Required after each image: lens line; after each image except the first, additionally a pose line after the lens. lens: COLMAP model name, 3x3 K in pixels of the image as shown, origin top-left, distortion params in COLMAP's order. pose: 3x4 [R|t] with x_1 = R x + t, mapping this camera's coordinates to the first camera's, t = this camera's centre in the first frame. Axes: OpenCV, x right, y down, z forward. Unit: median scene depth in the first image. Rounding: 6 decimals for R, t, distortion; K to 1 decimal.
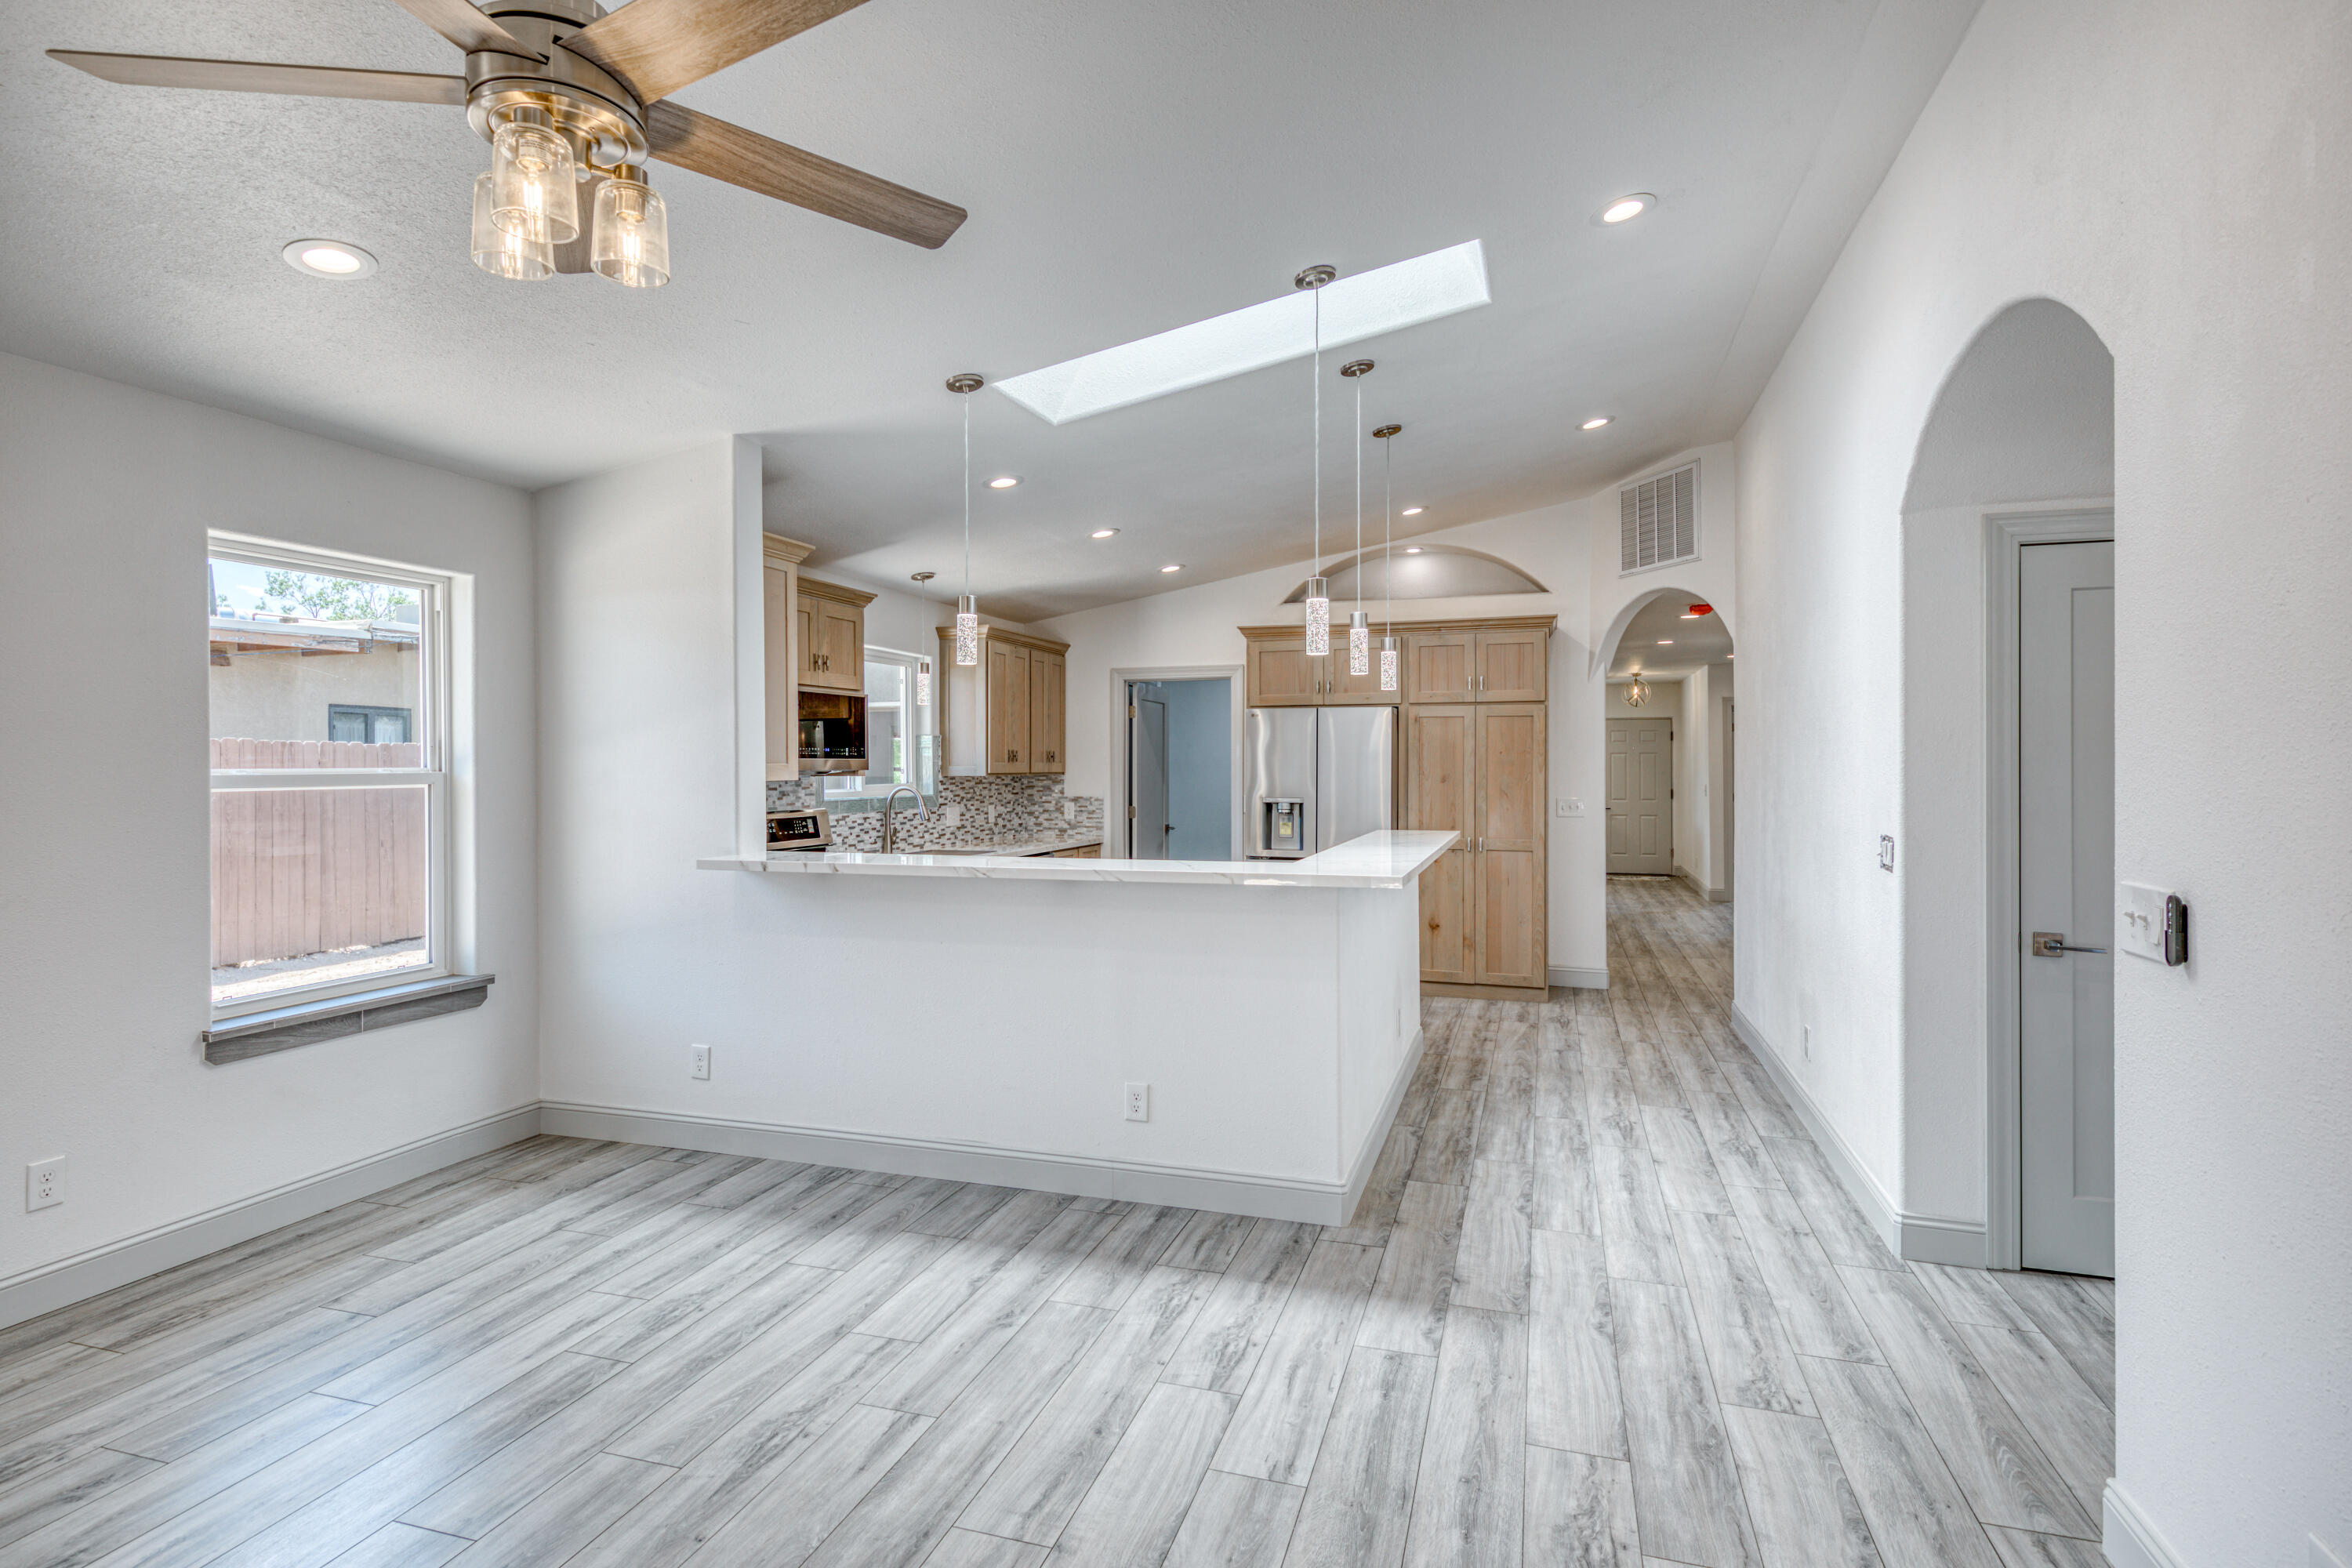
lens RADIAL K [[1174.8, 0, 1163.2], [0, 1174.8, 778.3], [0, 0, 1]] dist [0.020224, -0.009198]
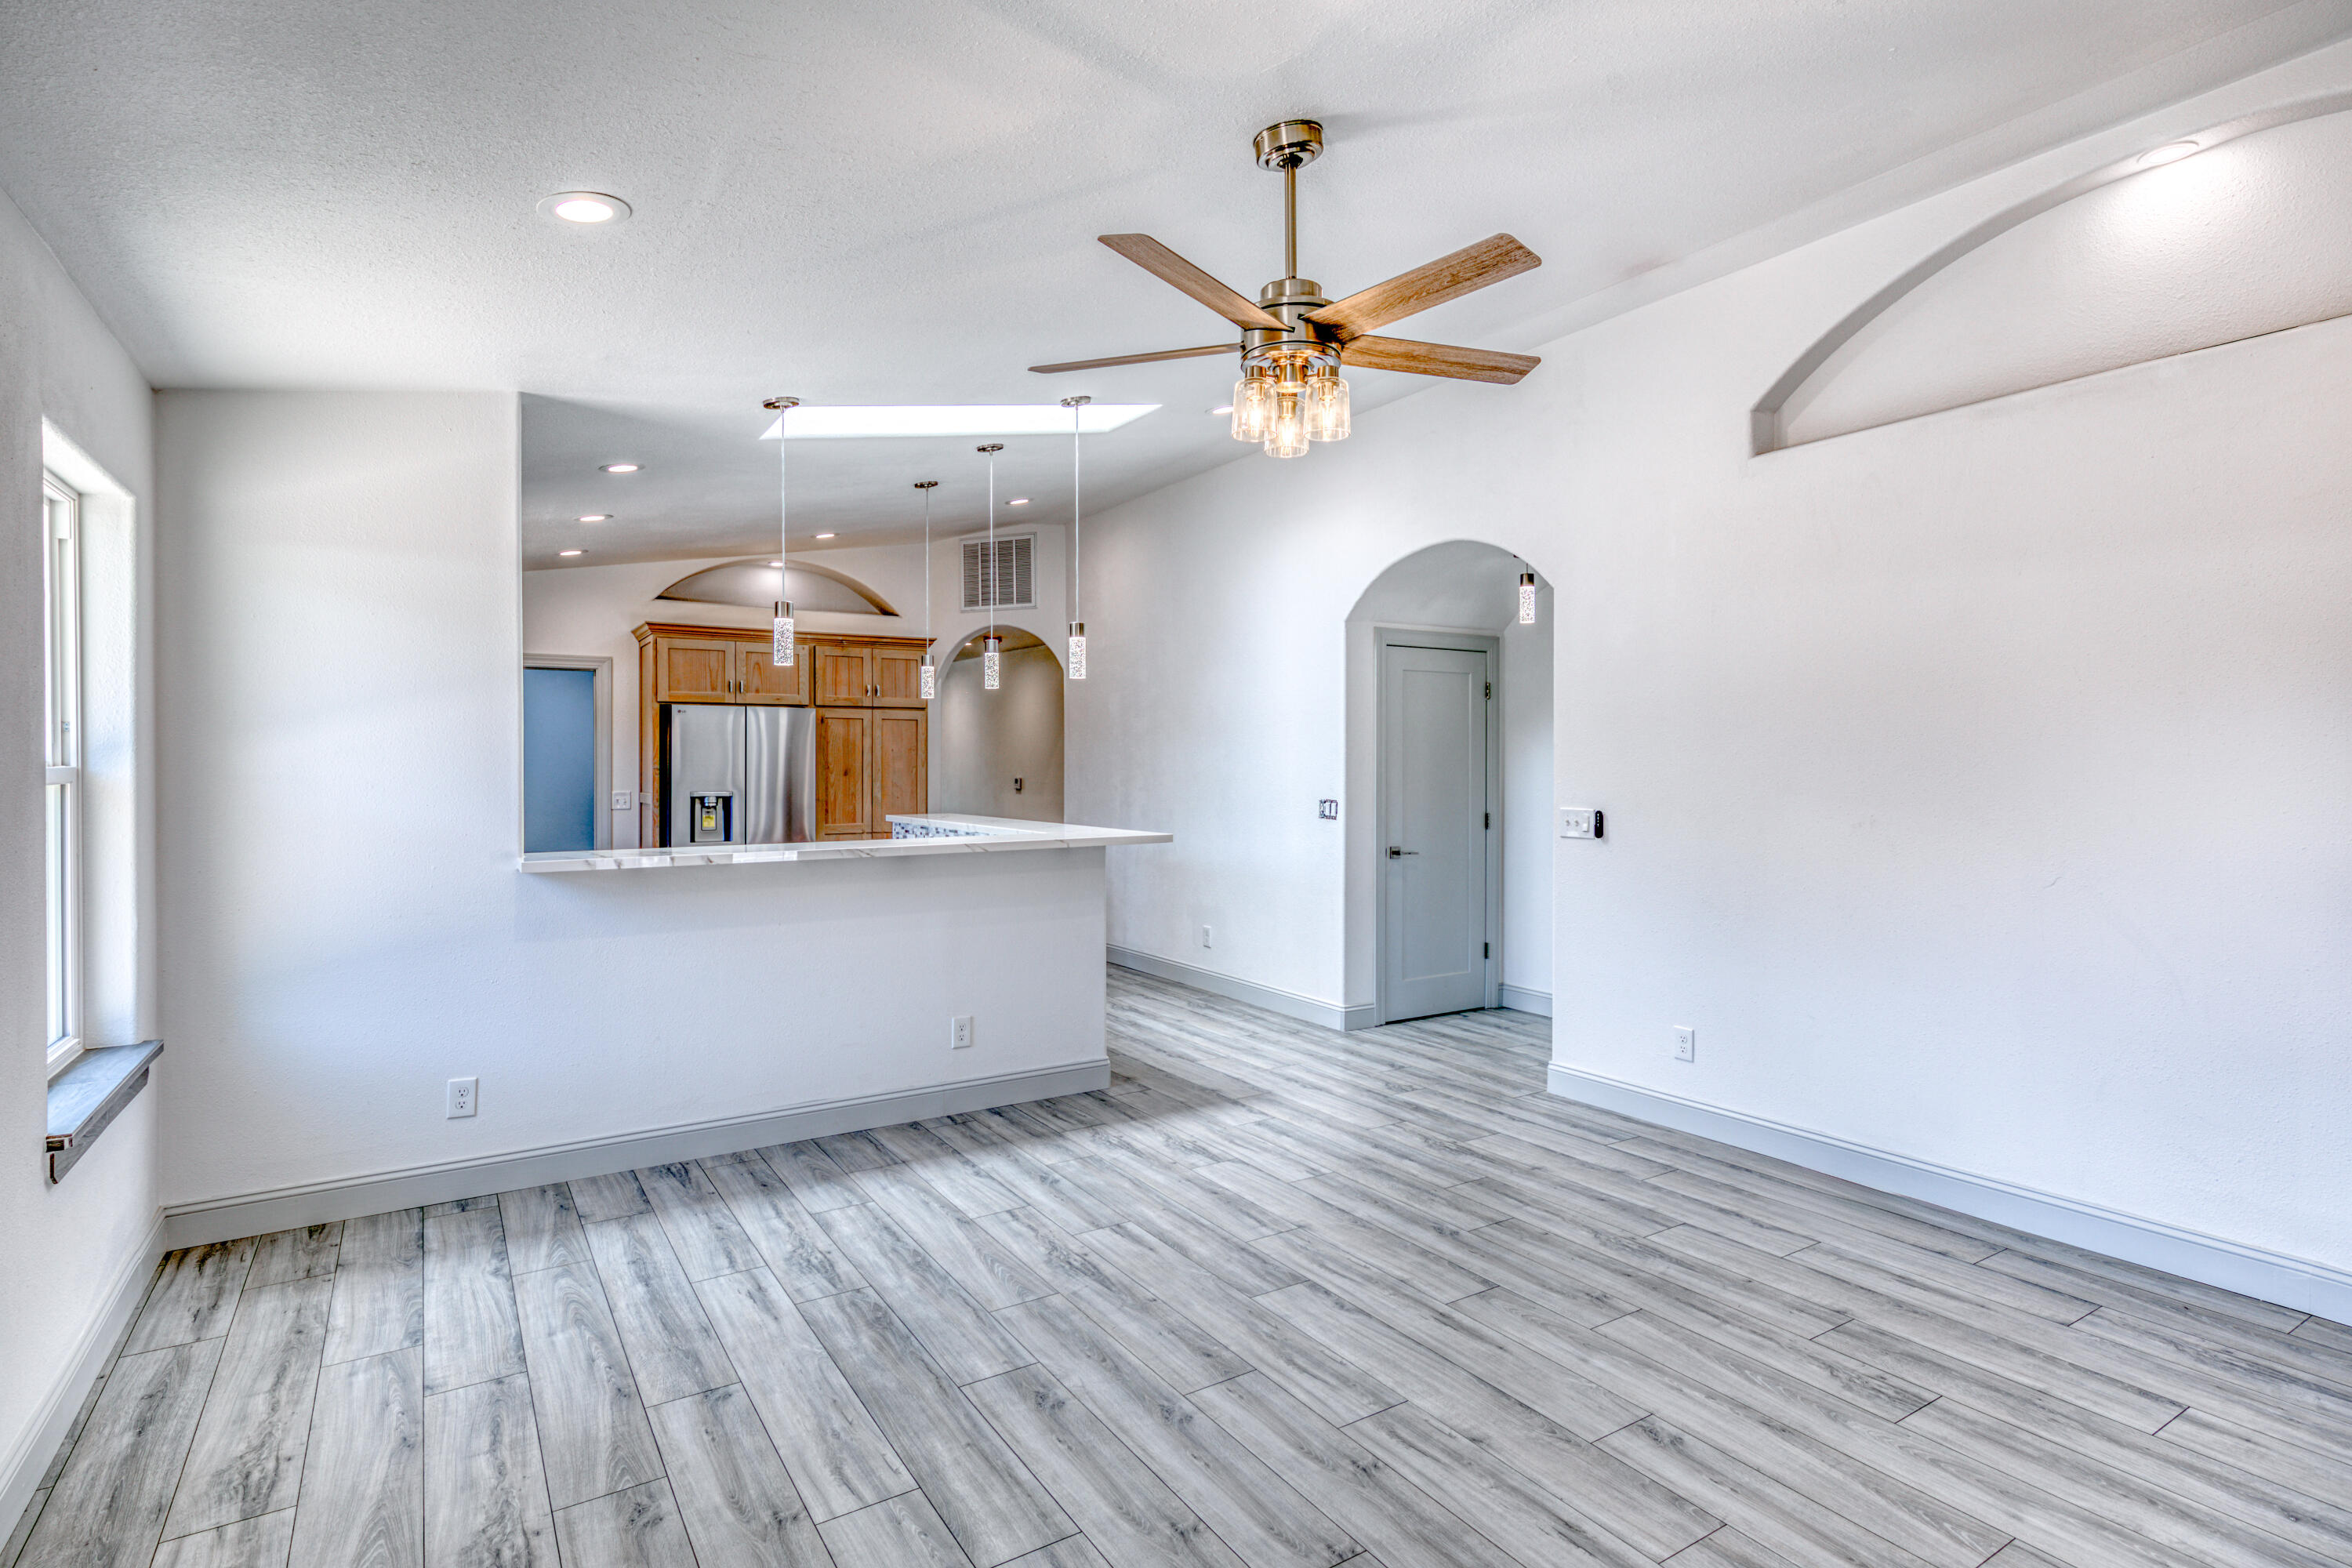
lens RADIAL K [[1174.8, 0, 1163.2], [0, 1174.8, 778.3], [0, 0, 1]] dist [0.020224, -0.009198]
pose [[0.645134, -0.010495, 0.763998, -0.924126], [0.008356, 0.999943, 0.006680, 0.002917], [-0.764024, 0.002074, 0.645185, 0.046676]]
